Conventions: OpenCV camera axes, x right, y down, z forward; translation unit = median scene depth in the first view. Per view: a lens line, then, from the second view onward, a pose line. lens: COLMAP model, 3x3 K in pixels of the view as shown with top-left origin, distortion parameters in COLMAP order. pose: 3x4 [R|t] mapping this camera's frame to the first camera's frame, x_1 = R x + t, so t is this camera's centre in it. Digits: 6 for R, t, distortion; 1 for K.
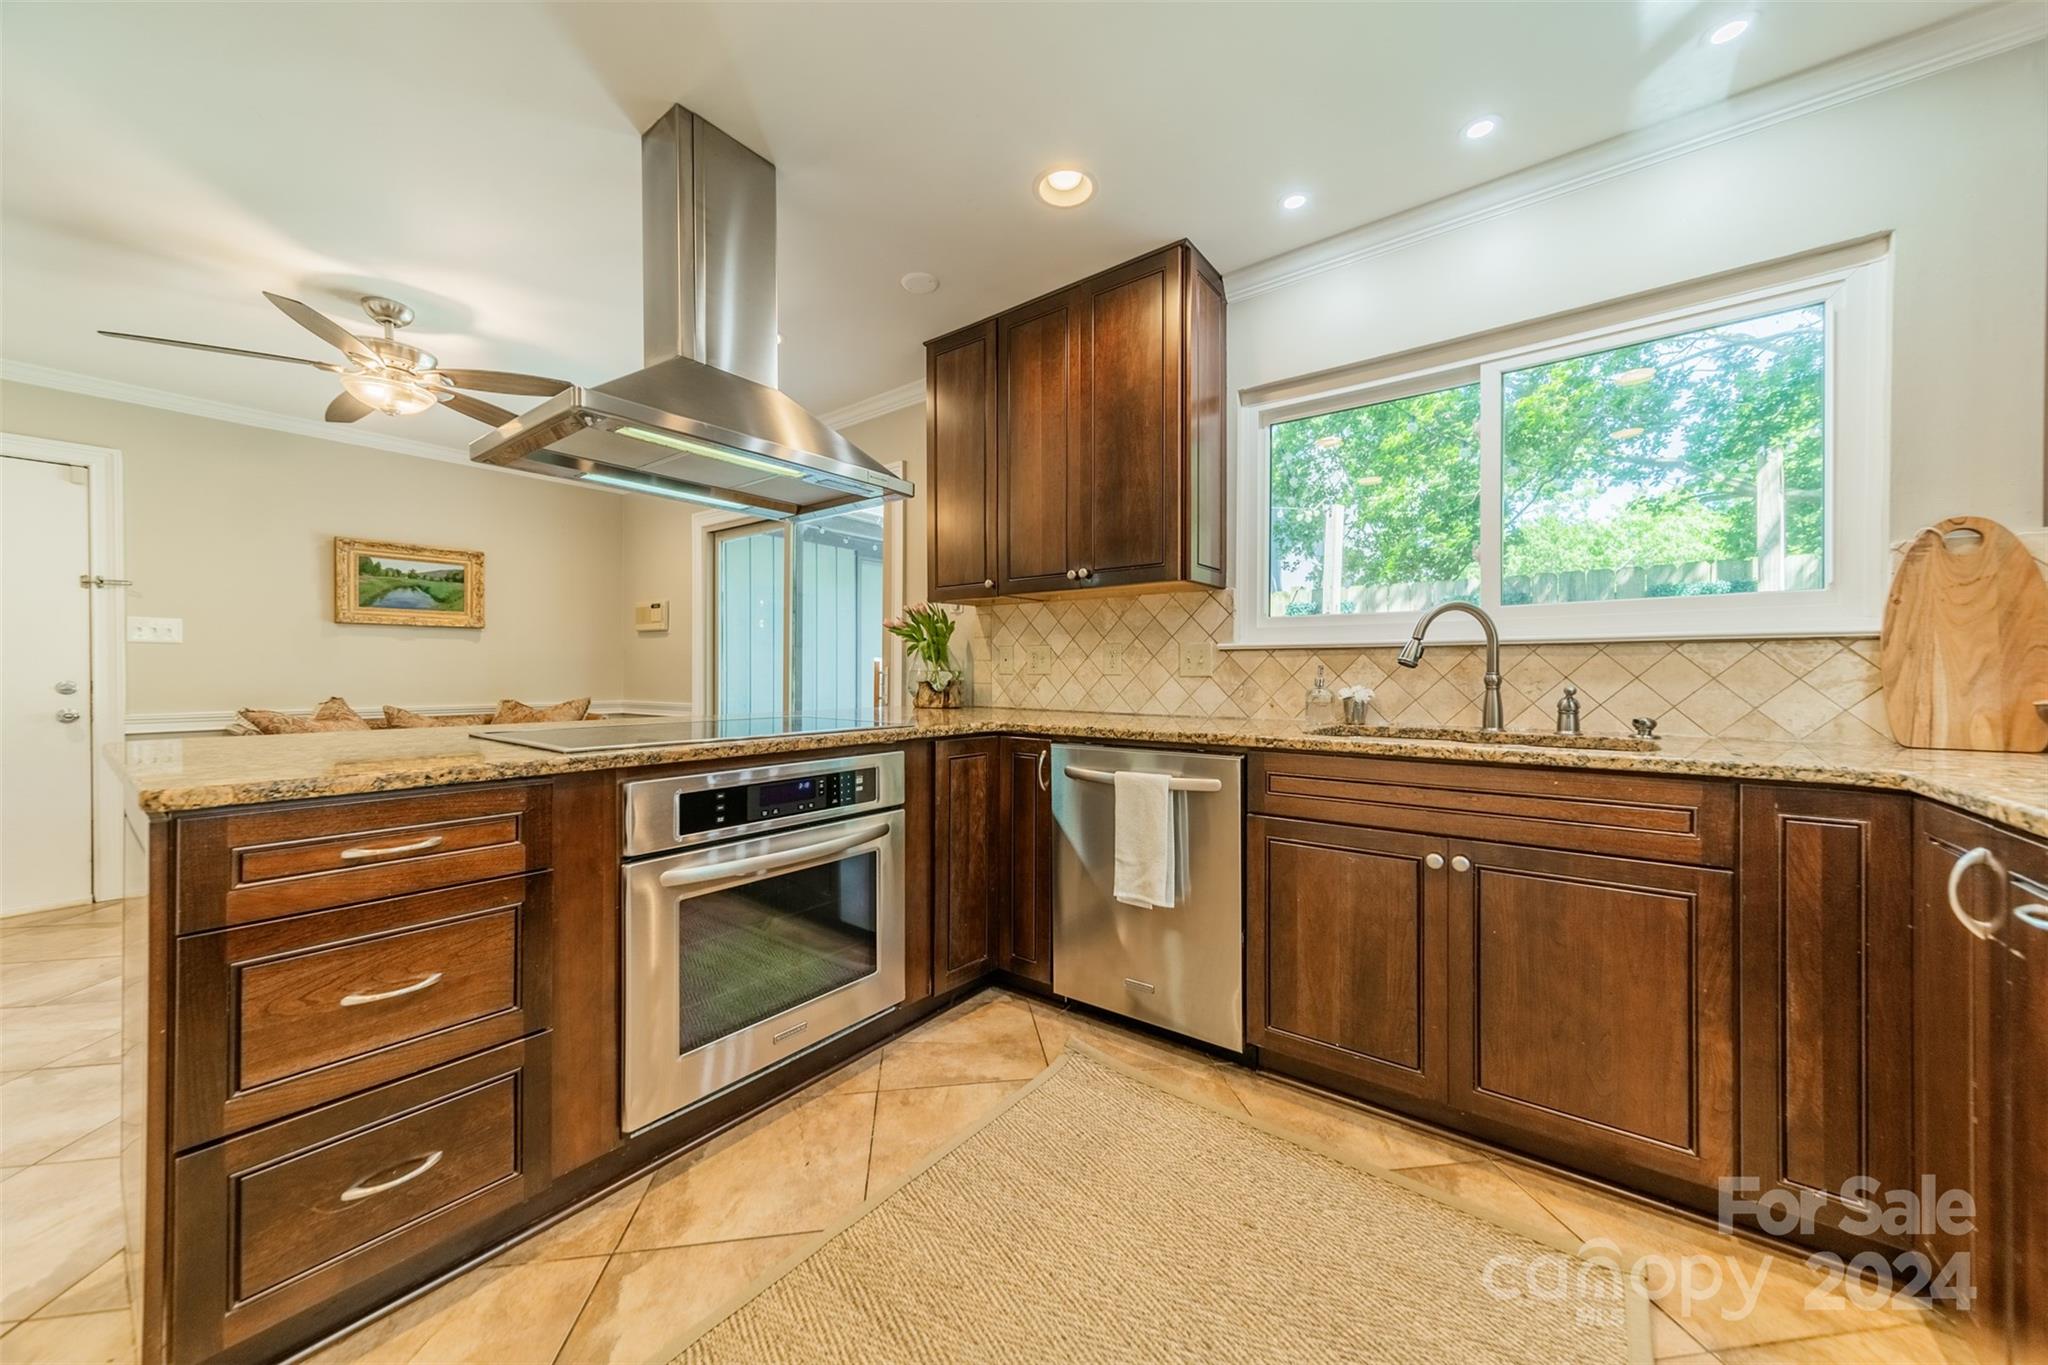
lens RADIAL K [[727.3, 0, 1026.2], [0, 727.3, 676.0], [0, 0, 1]] dist [0.006492, -0.000008]
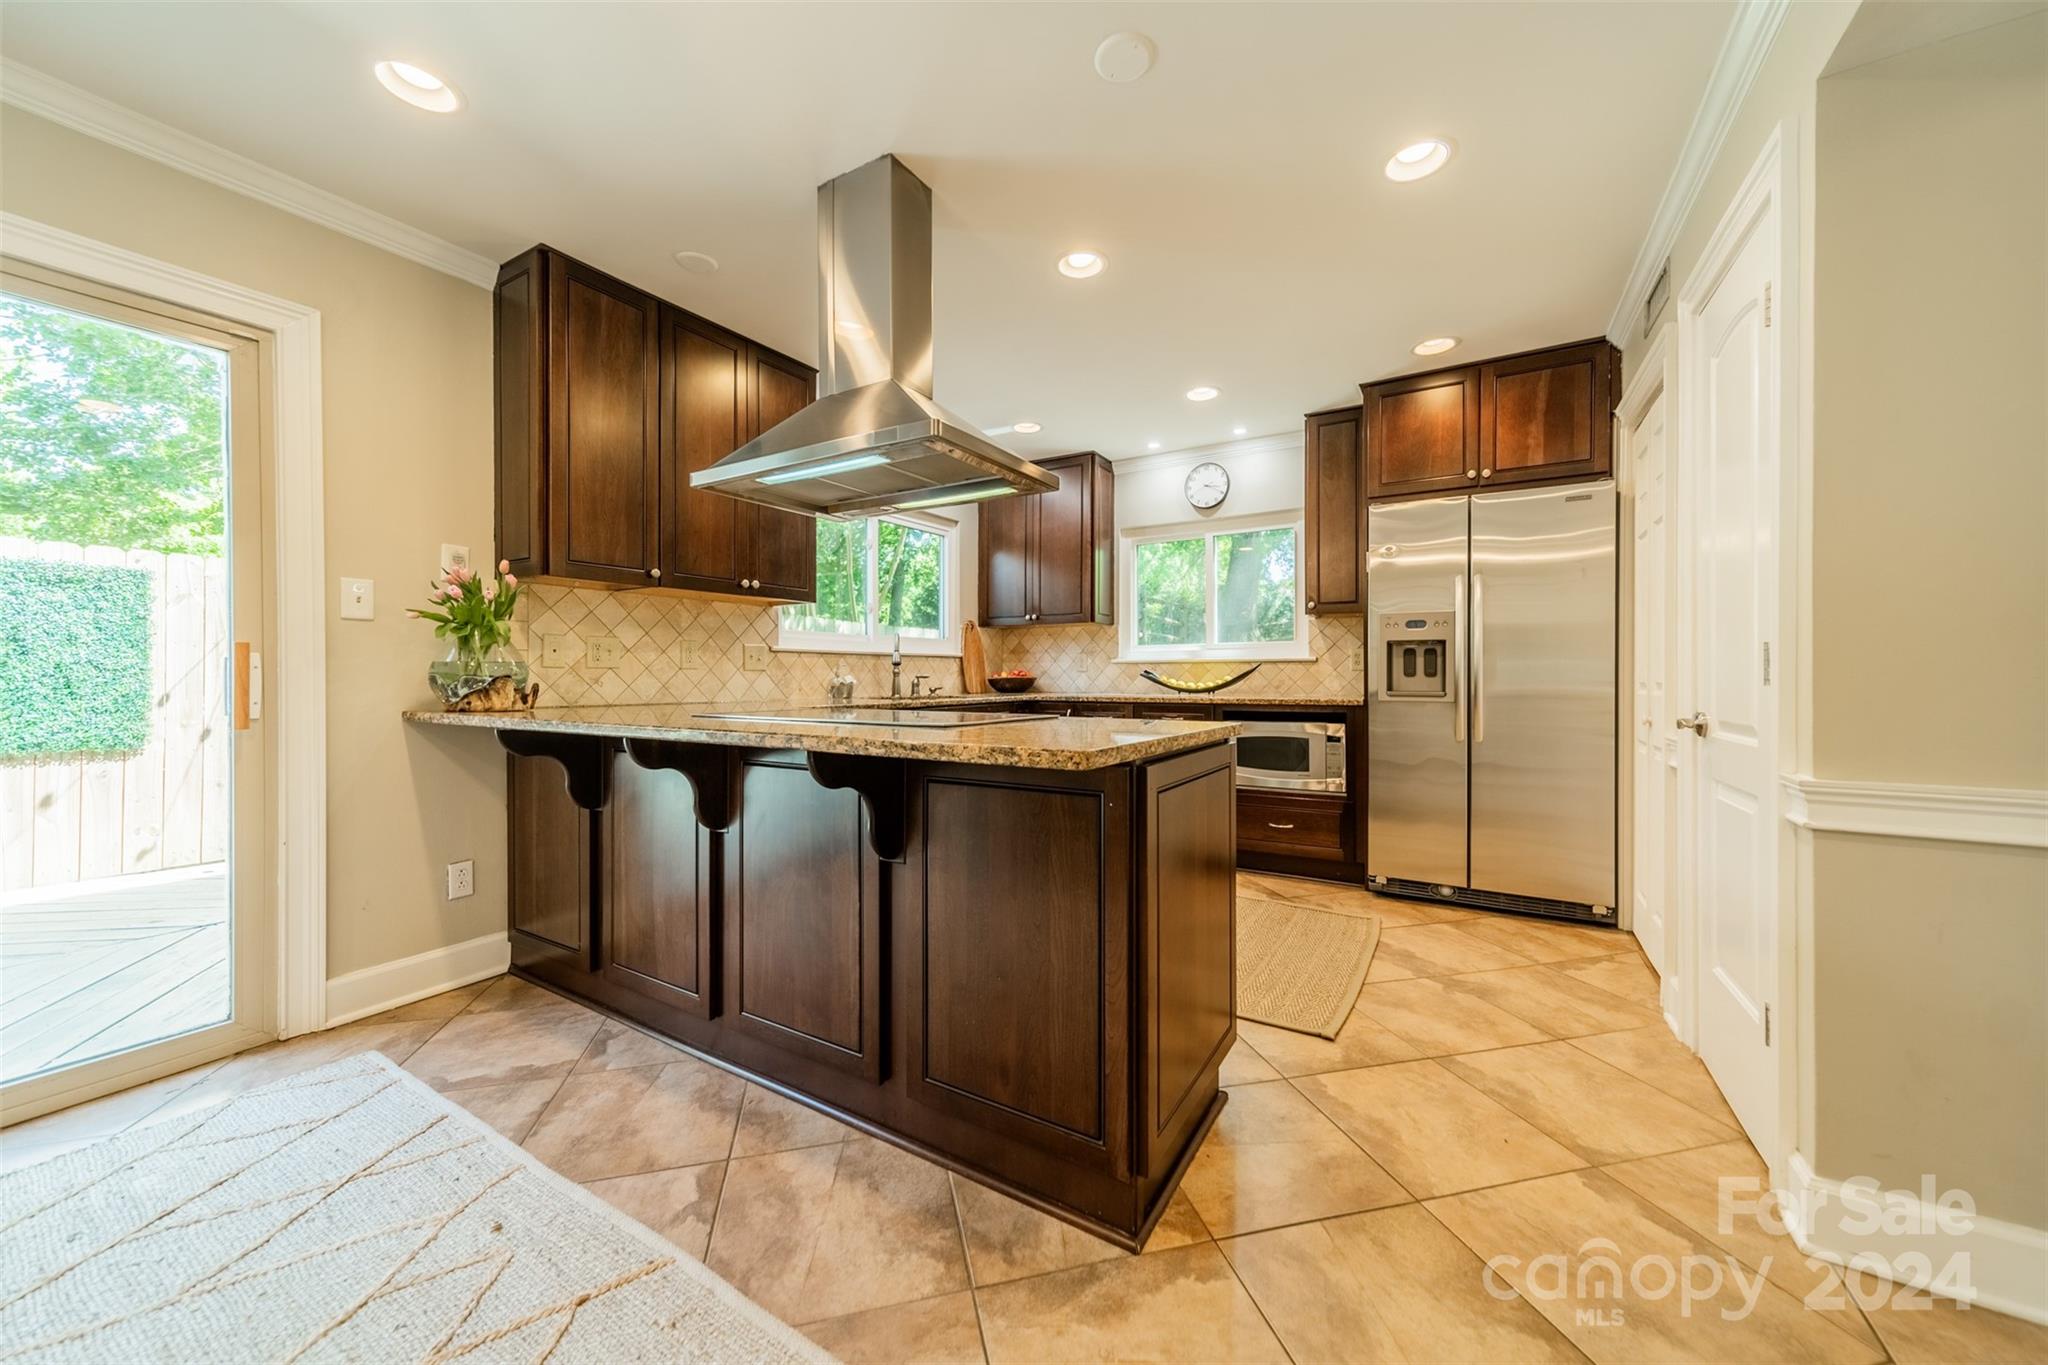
lens RADIAL K [[727.3, 0, 1026.2], [0, 727.3, 676.0], [0, 0, 1]] dist [0.006492, -0.000008]
pose [[-0.108414, -0.002844, 0.994102, -0.727890], [0.003610, 0.999988, 0.003255, 0.005540], [-0.994099, 0.003942, -0.108403, 0.421136]]
